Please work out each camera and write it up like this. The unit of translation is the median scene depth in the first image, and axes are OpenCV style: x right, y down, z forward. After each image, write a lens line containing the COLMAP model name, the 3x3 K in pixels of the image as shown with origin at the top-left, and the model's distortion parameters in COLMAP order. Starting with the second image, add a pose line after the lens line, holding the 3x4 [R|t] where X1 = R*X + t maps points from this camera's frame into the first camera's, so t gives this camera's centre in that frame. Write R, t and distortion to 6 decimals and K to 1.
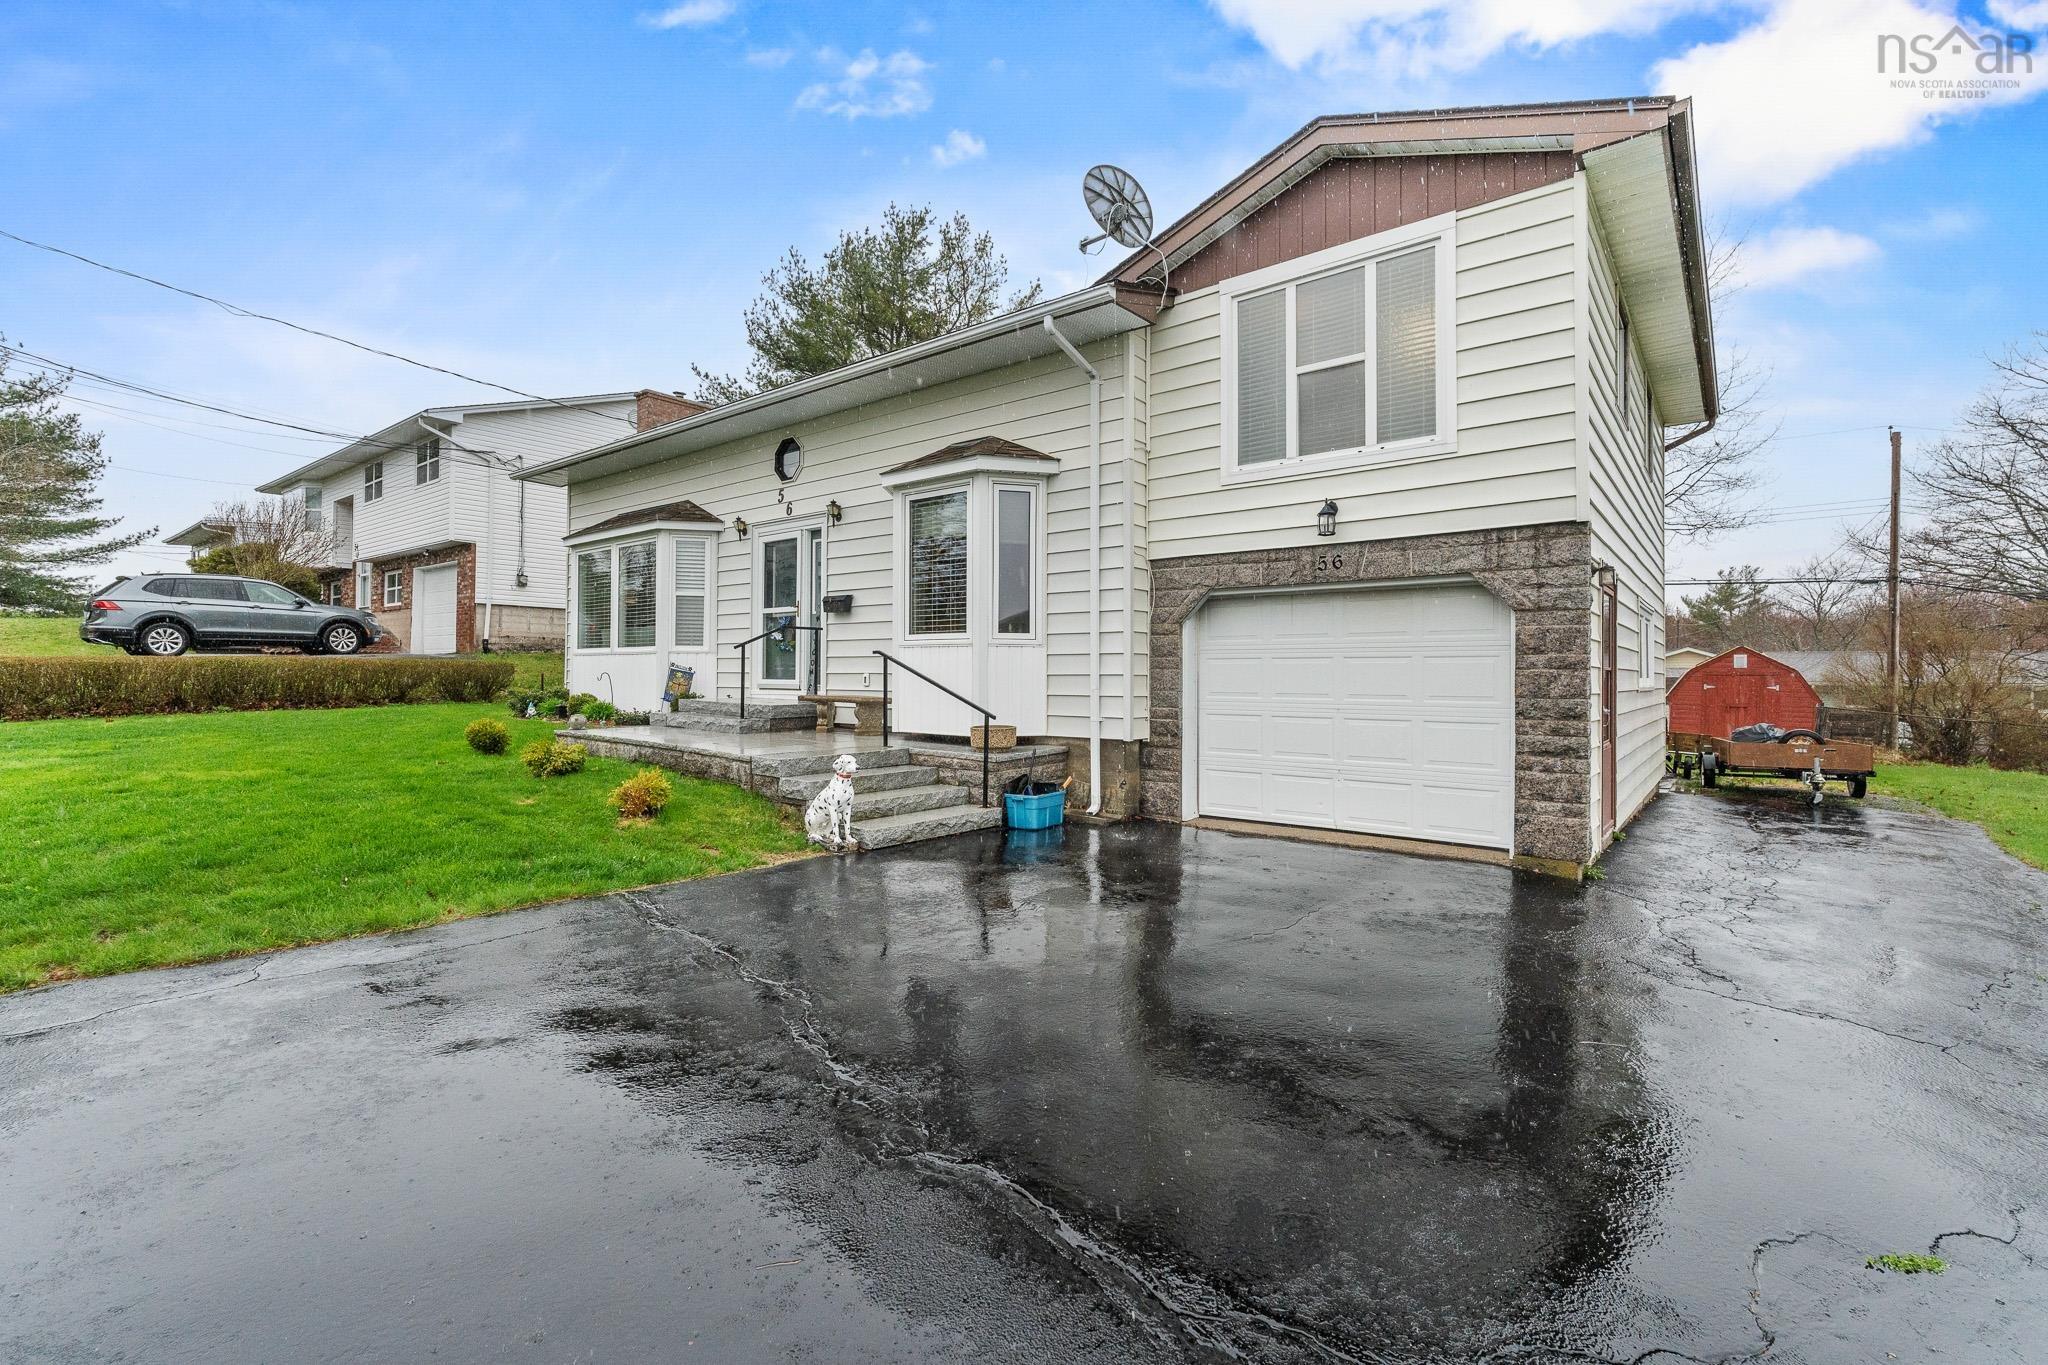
lens RADIAL K [[921.2, 0, 1028.7], [0, 921.2, 674.5], [0, 0, 1]] dist [0.002972, 0.000341]
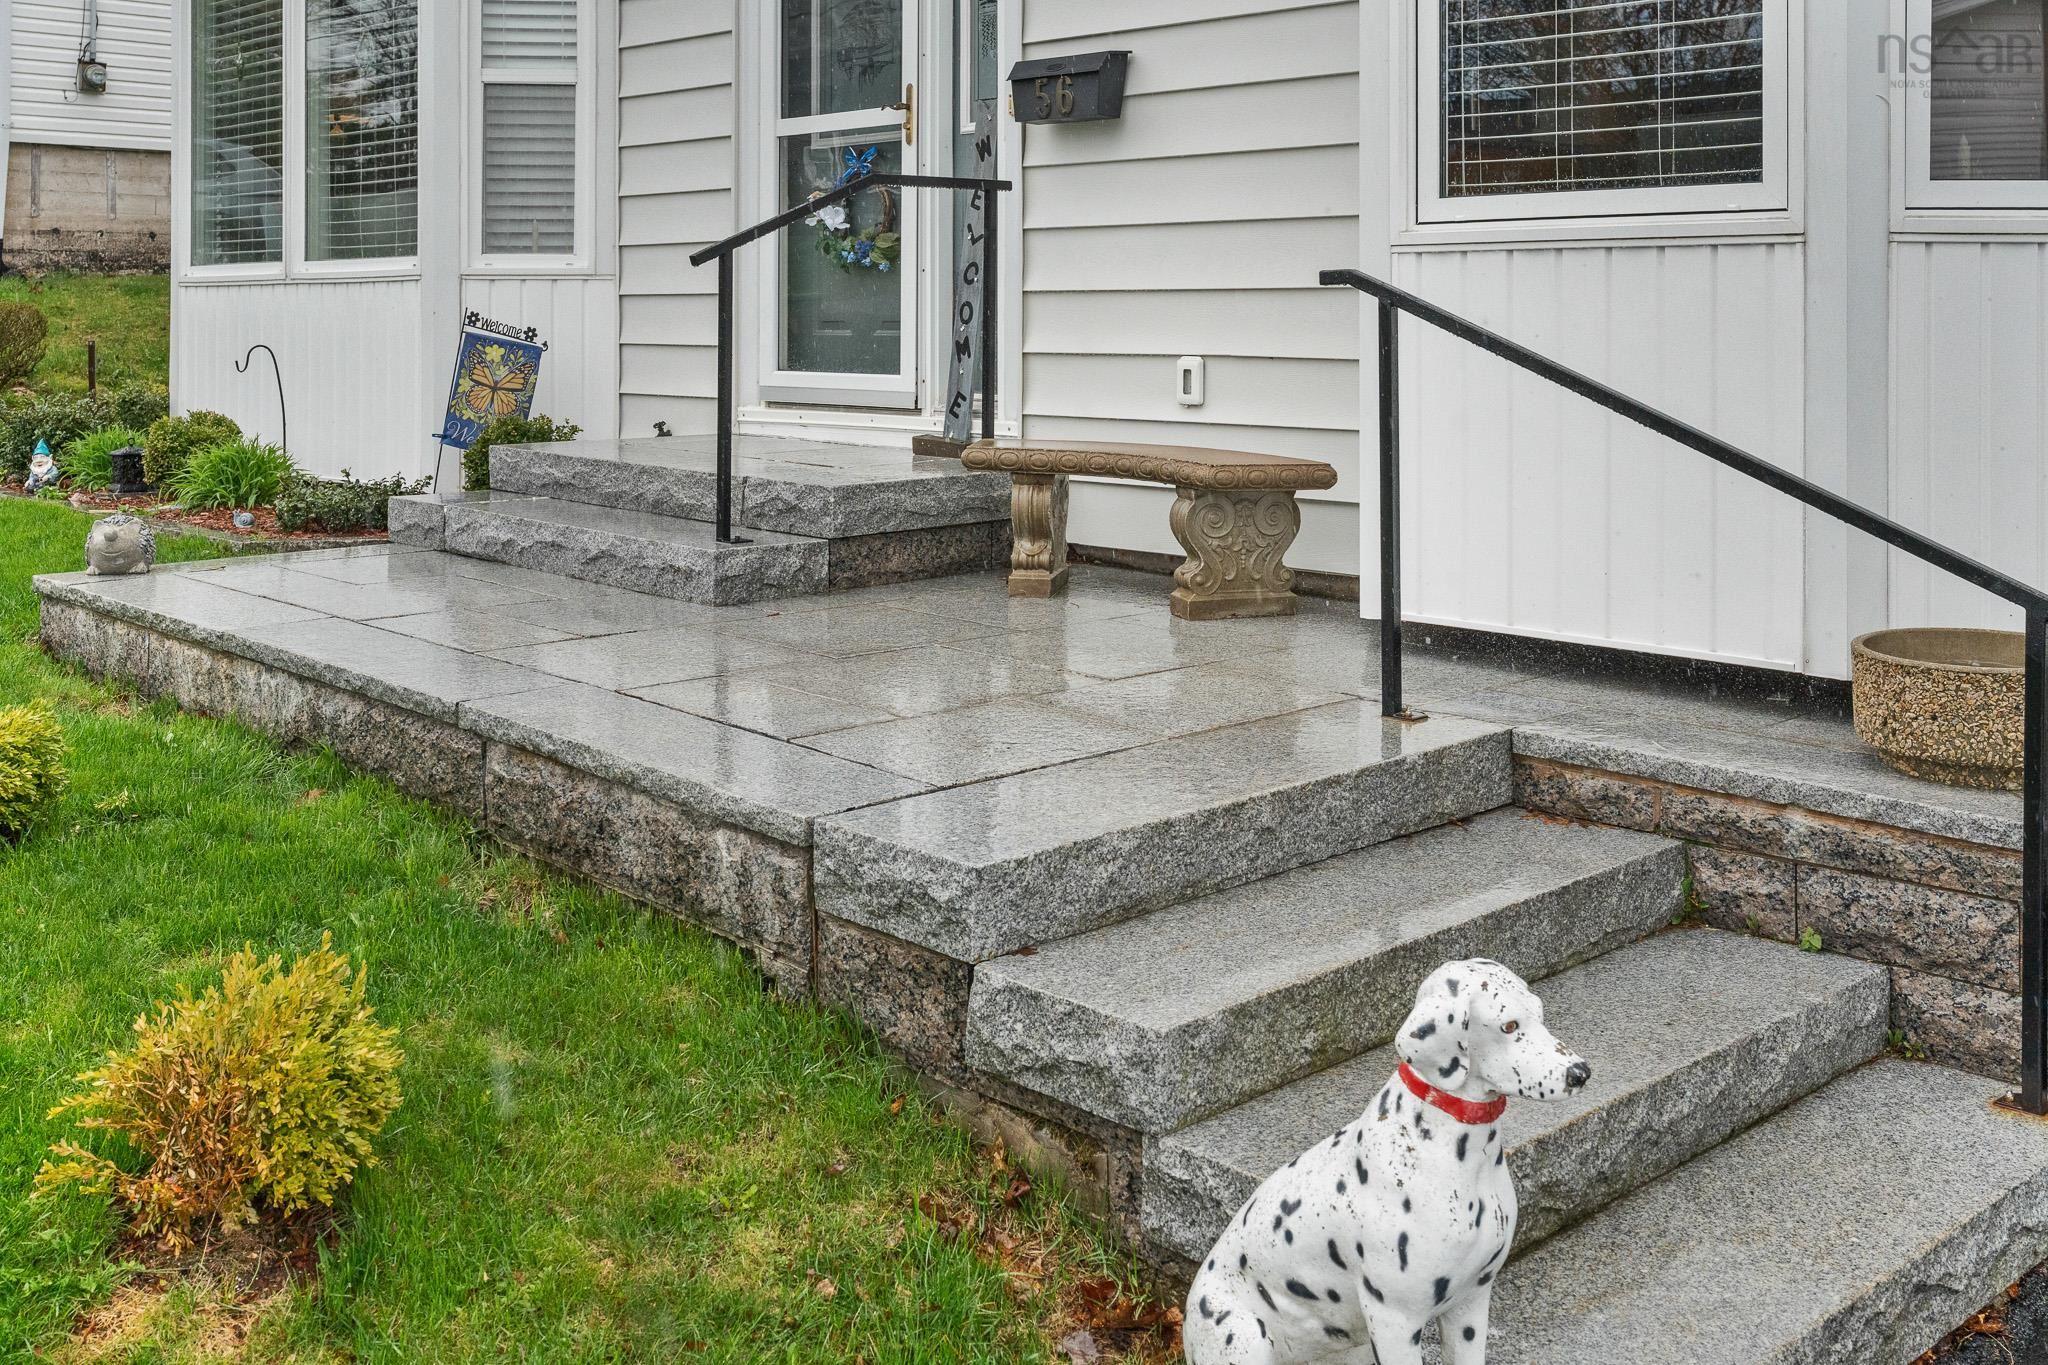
lens RADIAL K [[2108.6, 0, 1024.2], [0, 2108.6, 311.8], [0, 0, 1]] dist [0.003835, 0.005610]
pose [[0.991496, -0.006789, -0.129959, -0.150834], [0.007006, 0.999975, 0.001209, -0.014748], [0.129948, -0.002109, 0.991519, 0.429592]]
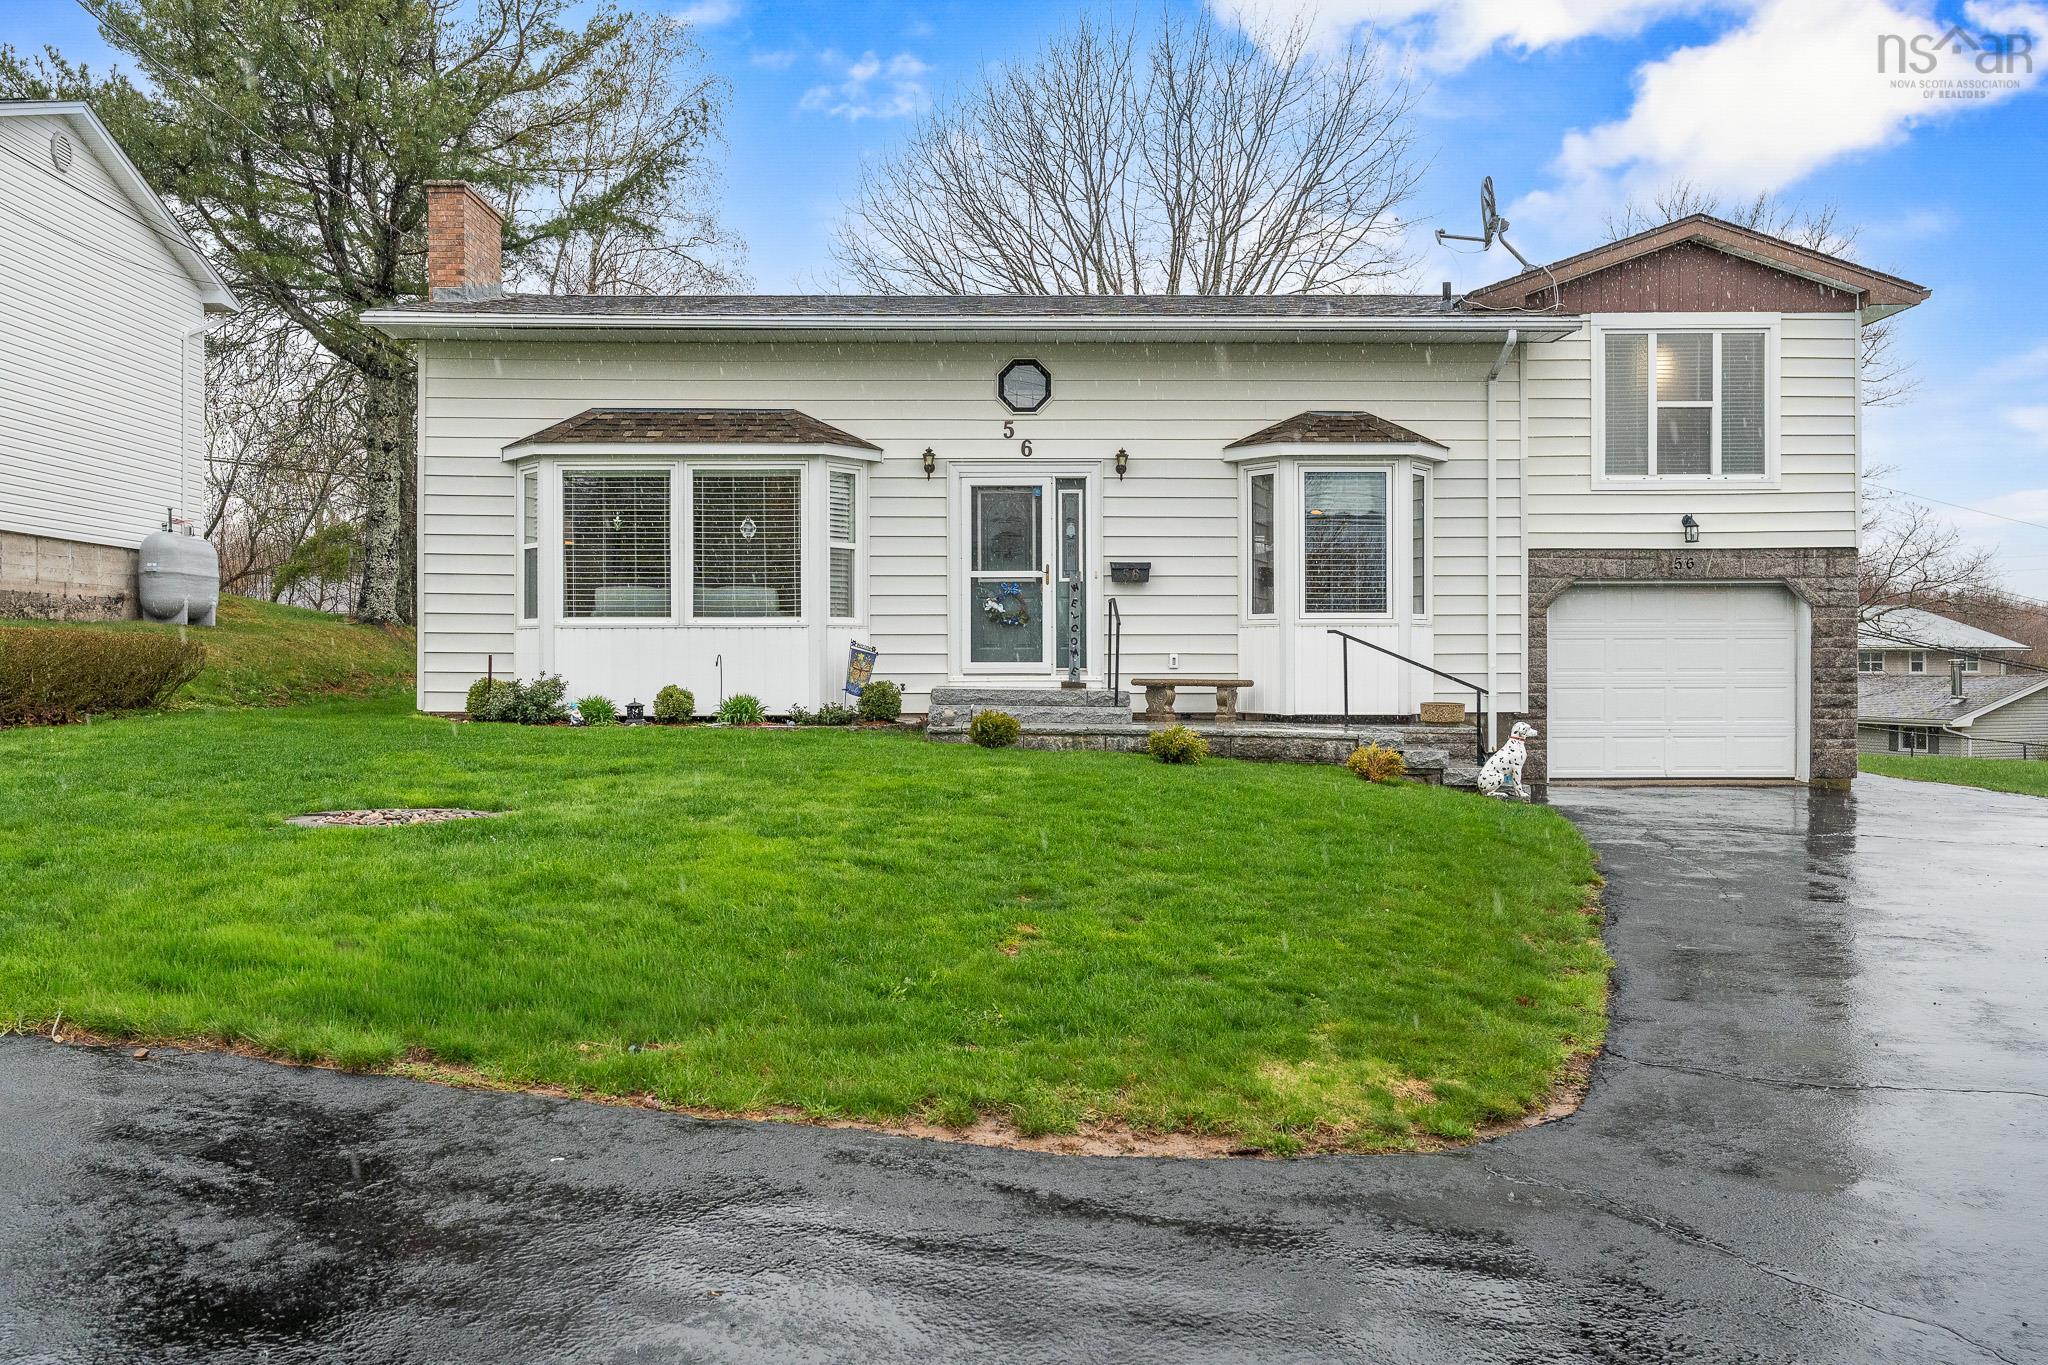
lens RADIAL K [[1776.7, 0, 1024.0], [0, 1776.7, 682.5], [0, 0, 1]] dist [-0.001366, -0.001302]
pose [[0.763768, -0.013124, 0.645358, -1.412292], [0.005344, 0.999888, 0.014010, 0.001958], [-0.645469, -0.007252, 0.763752, -0.198715]]
